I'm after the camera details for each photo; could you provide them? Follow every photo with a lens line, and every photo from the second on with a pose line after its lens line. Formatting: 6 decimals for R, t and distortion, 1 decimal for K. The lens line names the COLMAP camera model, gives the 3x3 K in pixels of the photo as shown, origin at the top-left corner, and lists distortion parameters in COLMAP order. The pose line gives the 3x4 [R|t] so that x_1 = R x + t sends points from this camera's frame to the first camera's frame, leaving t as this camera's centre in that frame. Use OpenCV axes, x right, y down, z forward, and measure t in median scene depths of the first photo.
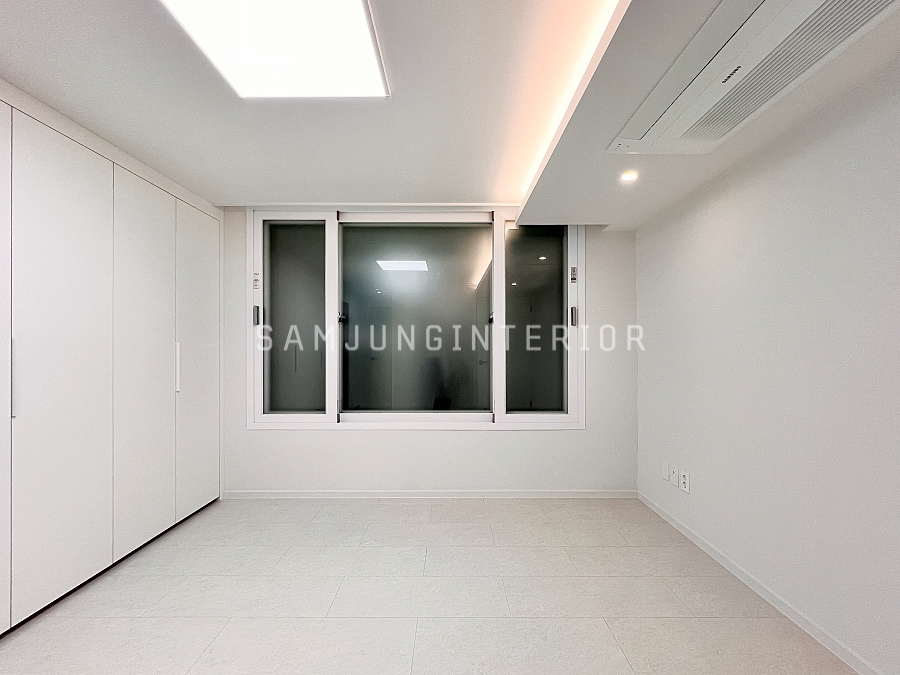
lens RADIAL K [[415.3, 0, 450.5], [0, 415.3, 348.8], [0, 0, 1]] dist [-0.001270, -0.000677]
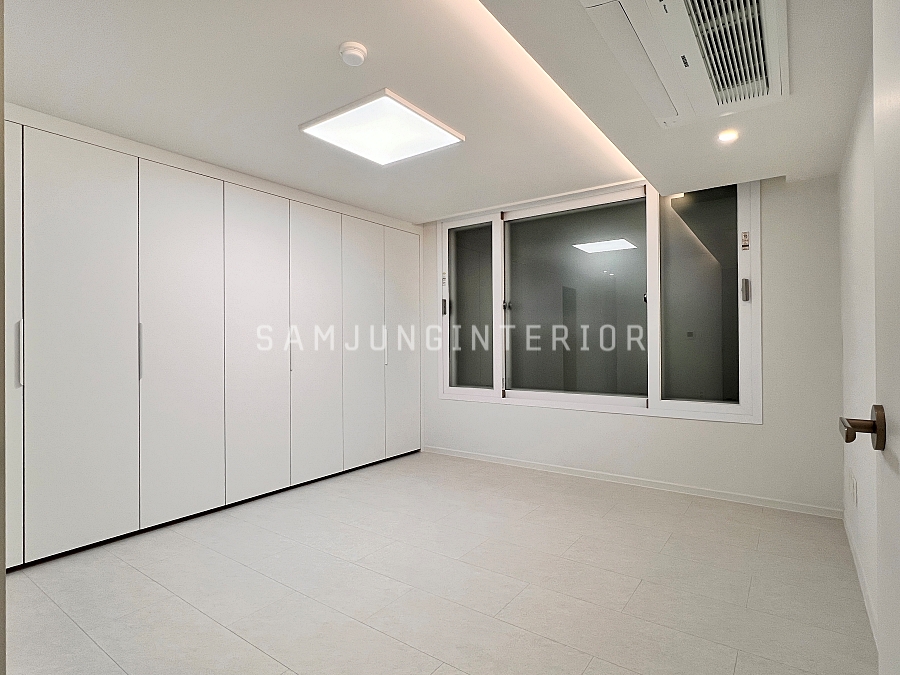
lens RADIAL K [[479.0, 0, 450.0], [0, 479.0, 337.5], [0, 0, 1]] dist [-0.001679, -0.000078]
pose [[0.812188, -0.011017, -0.583291, 0.377587], [0.006790, 0.999932, -0.009432, 0.024282], [0.583356, 0.003700, 0.812208, -0.149003]]
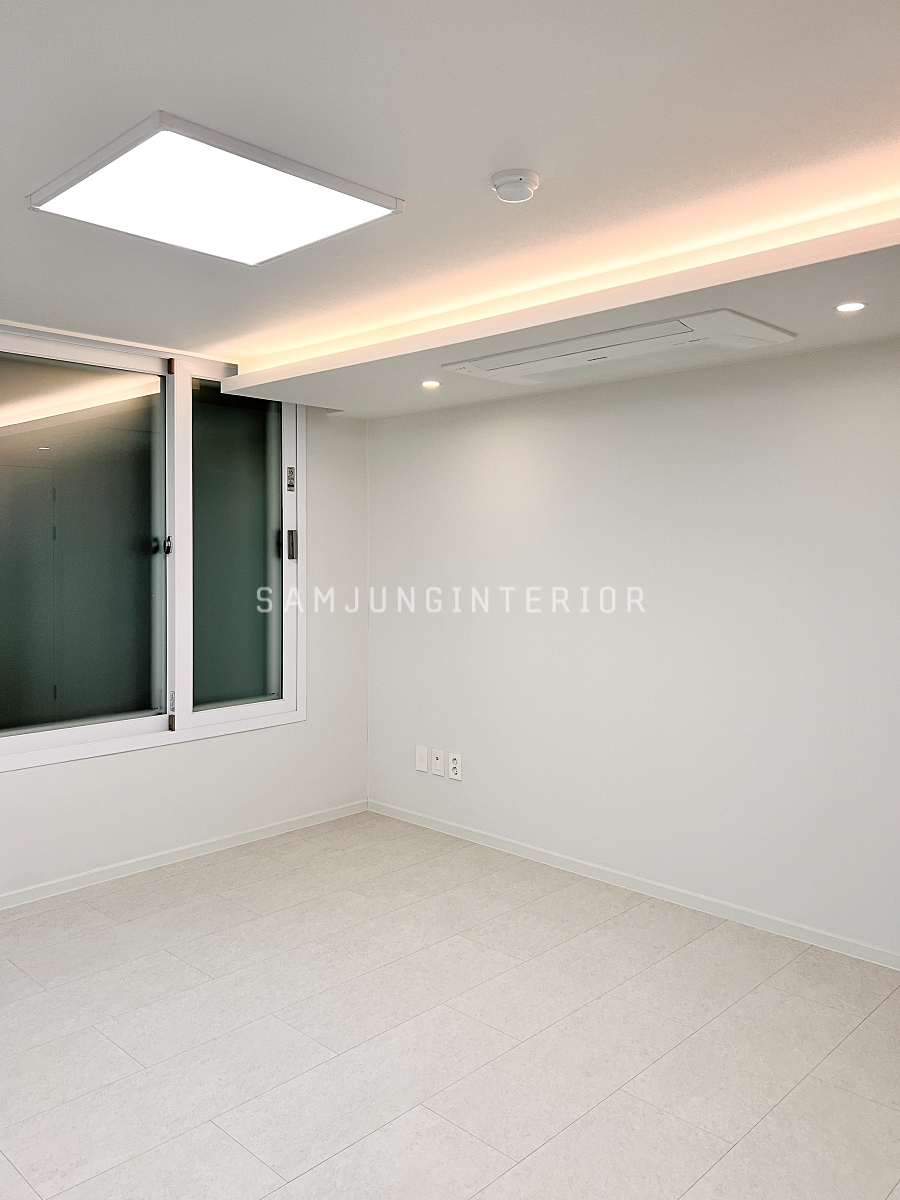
lens RADIAL K [[932.0, 0, 470.3], [0, 932.0, 552.2], [0, 0, 1]] dist [0.084923, -0.003339]
pose [[0.685487, -0.000733, 0.728084, -0.561961], [-0.004035, 0.999980, 0.004805, -0.074853], [-0.728073, -0.006232, 0.685471, -0.183095]]
